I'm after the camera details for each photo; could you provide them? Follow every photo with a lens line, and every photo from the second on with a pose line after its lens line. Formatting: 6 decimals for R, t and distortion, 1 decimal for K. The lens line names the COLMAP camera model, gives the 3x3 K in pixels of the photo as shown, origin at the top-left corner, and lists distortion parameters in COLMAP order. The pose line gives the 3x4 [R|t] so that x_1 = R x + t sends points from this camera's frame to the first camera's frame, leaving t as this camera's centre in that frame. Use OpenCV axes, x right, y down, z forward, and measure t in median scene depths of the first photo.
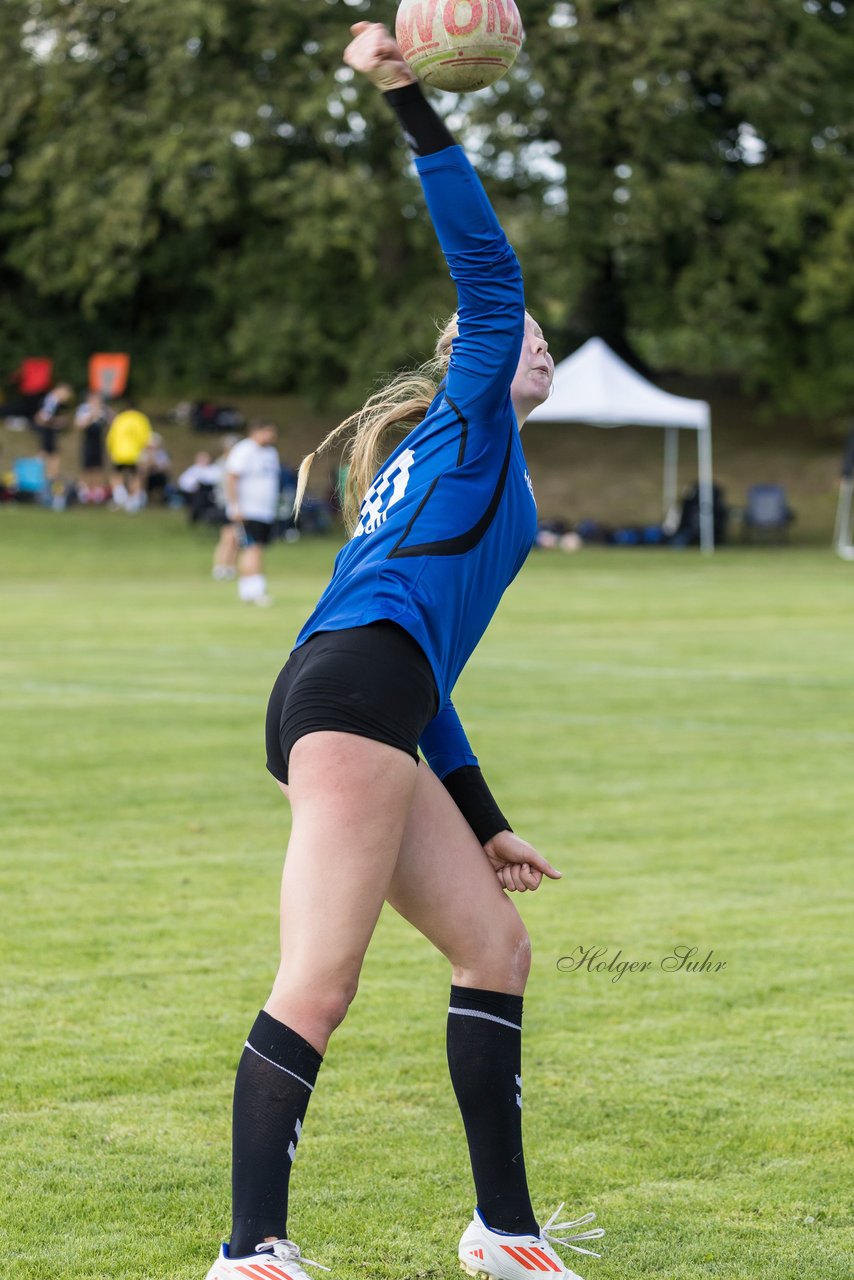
lens RADIAL K [[4928.6, 0, 416.7], [0, 4928.6, 648.4], [0, 0, 1]] dist [0.859187, 0.000000]
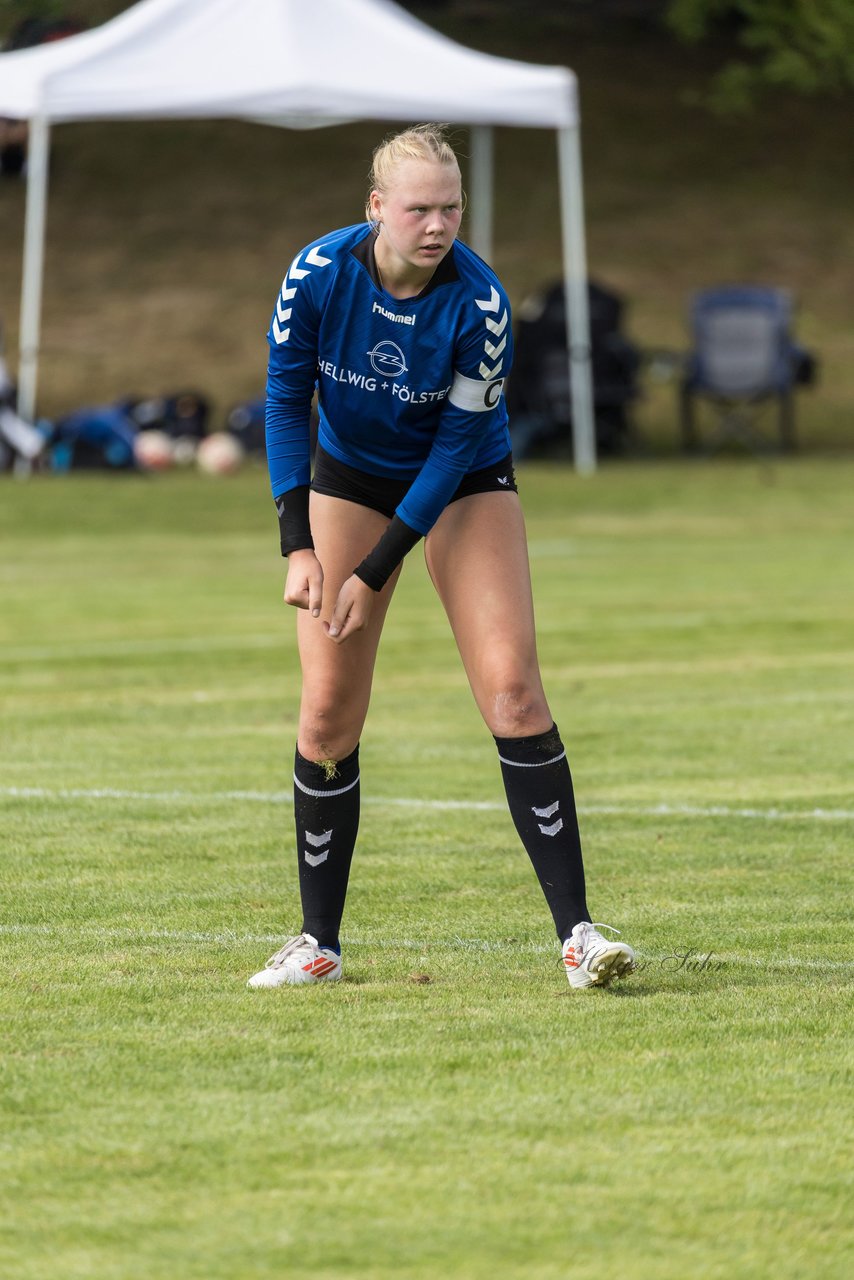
lens RADIAL K [[4495.2, 0, 427.3], [0, 4495.2, 640.1], [0, 0, 1]] dist [0.313497, 0.000000]
pose [[0.999446, -0.024360, -0.022674, 0.053148], [0.025964, 0.996967, 0.073365, -0.031194], [0.020818, -0.073913, 0.997047, 0.648685]]
